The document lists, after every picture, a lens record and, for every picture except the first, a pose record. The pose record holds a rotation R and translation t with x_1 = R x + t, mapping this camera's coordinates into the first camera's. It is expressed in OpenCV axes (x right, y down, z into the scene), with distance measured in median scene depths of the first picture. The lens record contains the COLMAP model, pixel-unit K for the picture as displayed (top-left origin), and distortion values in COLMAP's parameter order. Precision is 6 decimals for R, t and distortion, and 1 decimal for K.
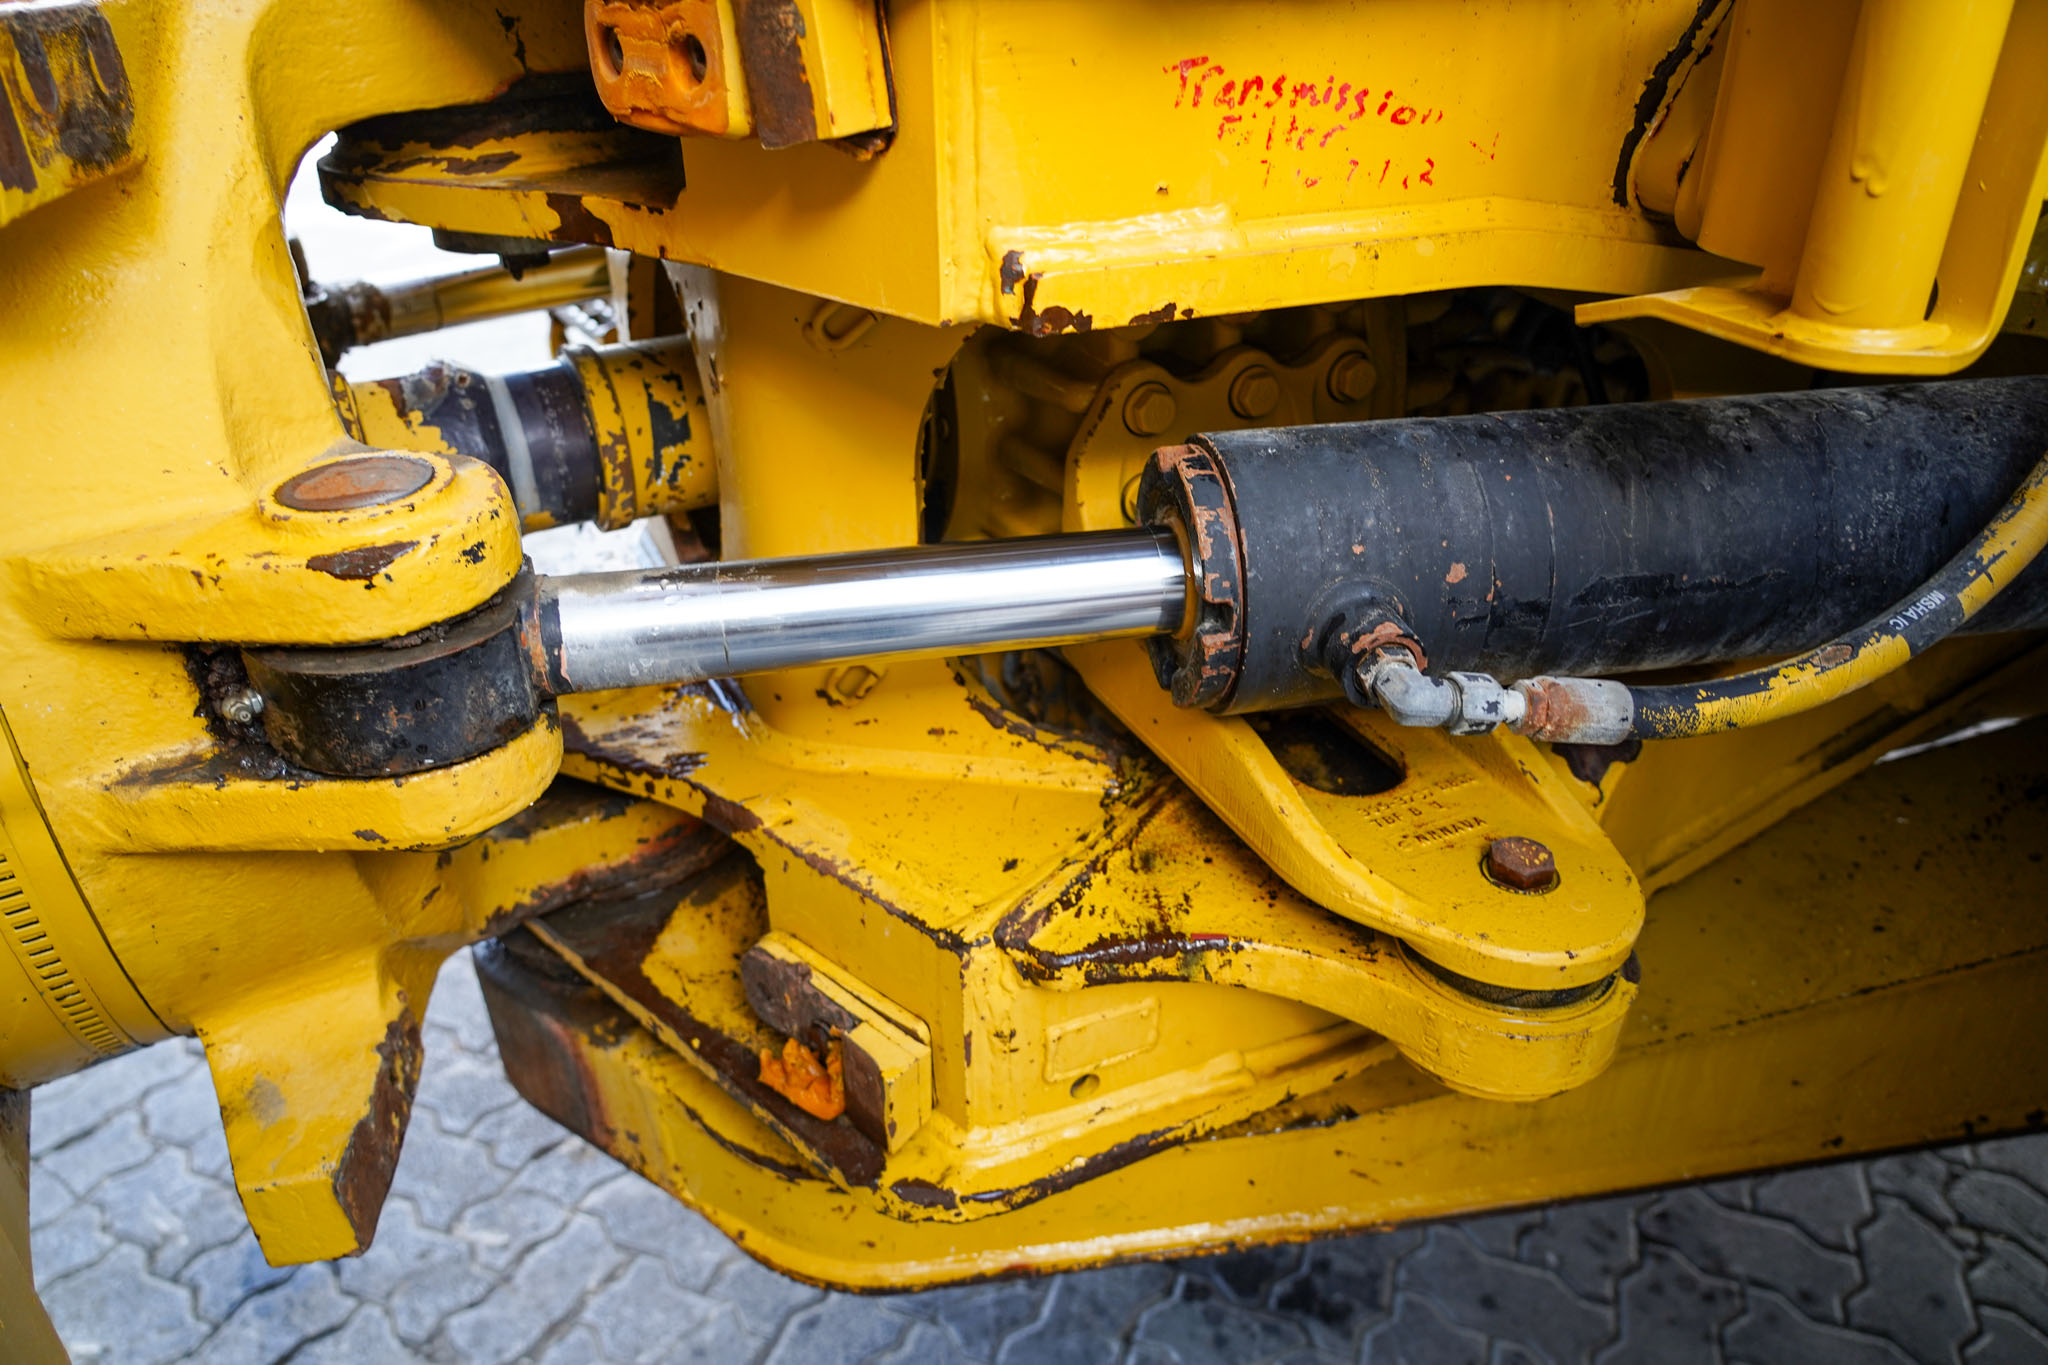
lens RADIAL K [[1380.1, 0, 1024.0], [0, 1380.1, 674.3], [0, 0, 1]] dist [-0.028935, 0.013874]
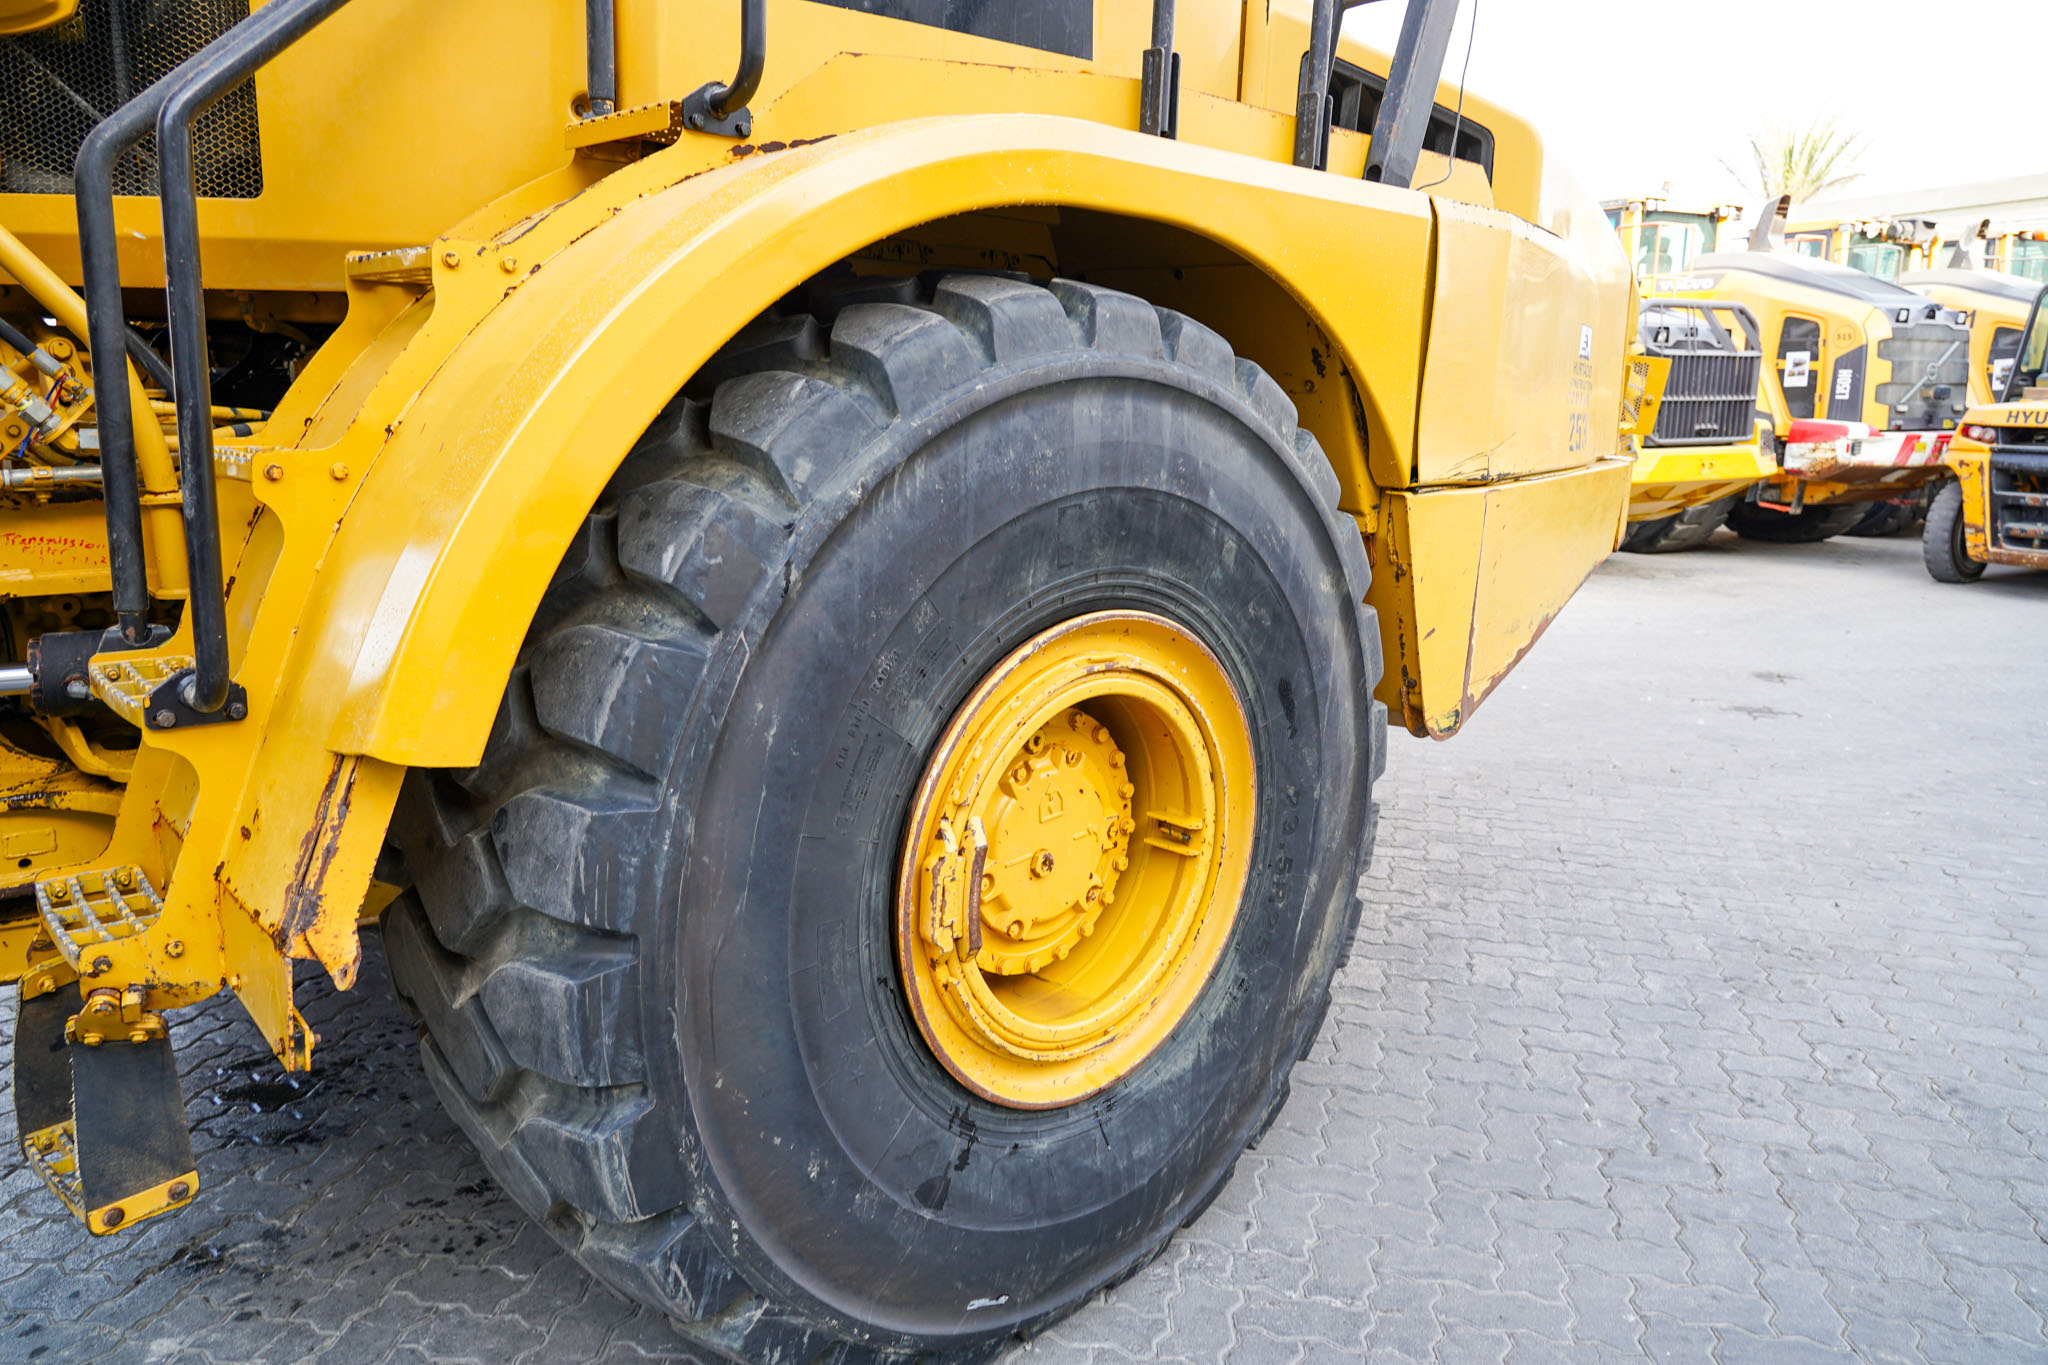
lens RADIAL K [[1380.1, 0, 1021.8], [0, 1380.1, 664.6], [0, 0, 1]] dist [-0.028935, 0.013874]
pose [[0.951604, -0.035017, 0.305327, 1.430961], [0.124234, 0.952527, -0.277954, 1.168393], [-0.281099, 0.302434, 0.910778, -2.811119]]
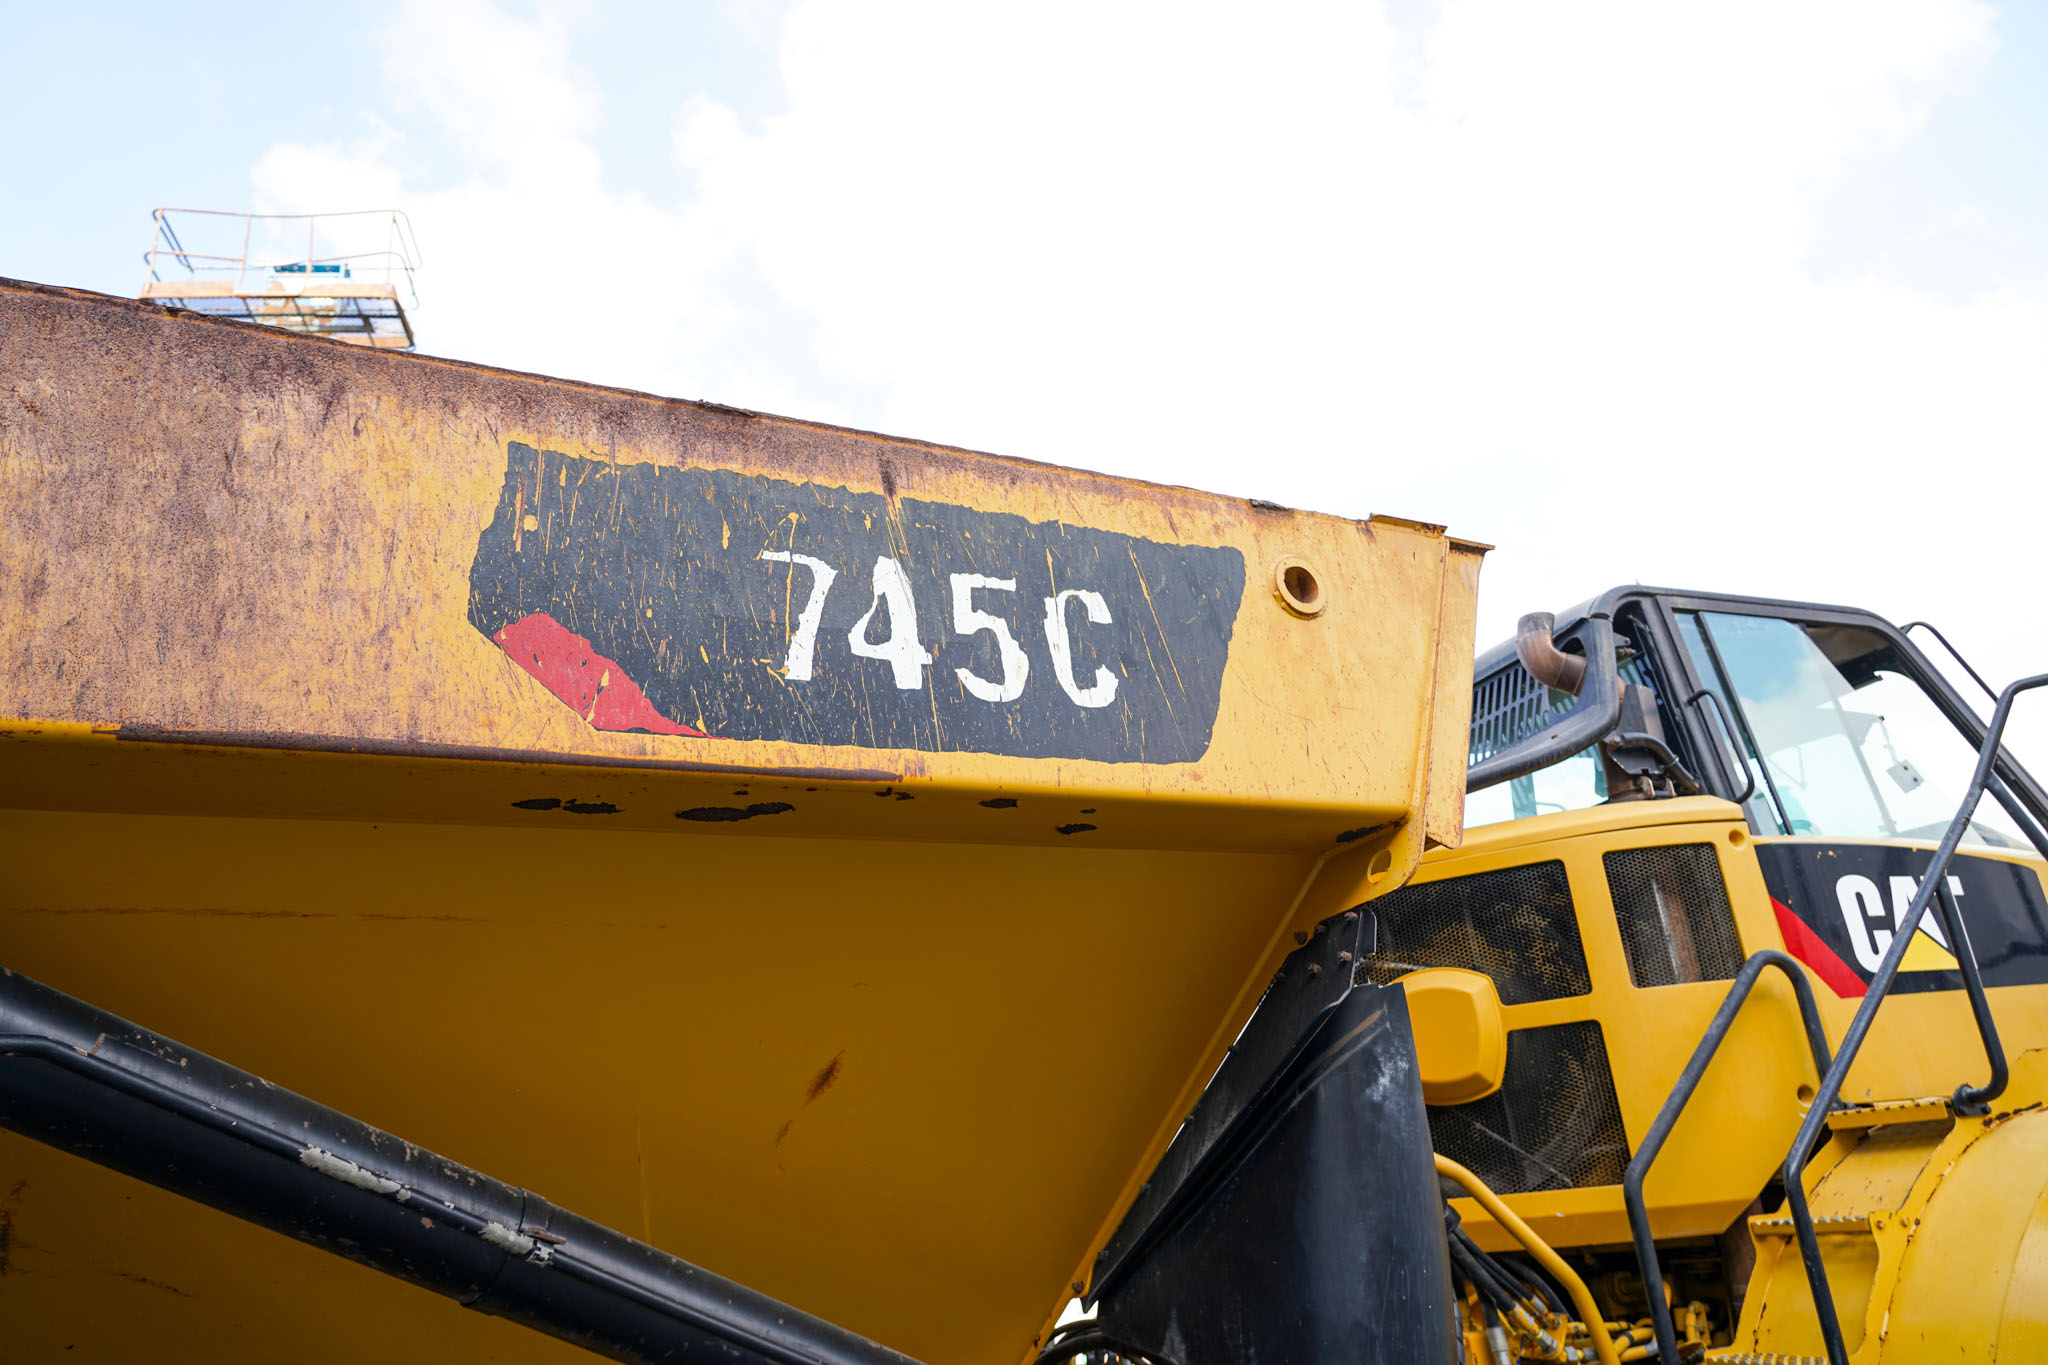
lens RADIAL K [[1380.1, 0, 1021.2], [0, 1380.1, 673.1], [0, 0, 1]] dist [-0.028935, 0.013874]
pose [[0.992618, -0.105433, -0.059945, -1.165869], [0.020152, 0.630767, -0.775710, 1.838187], [0.119597, 0.768776, 0.628236, -4.900548]]
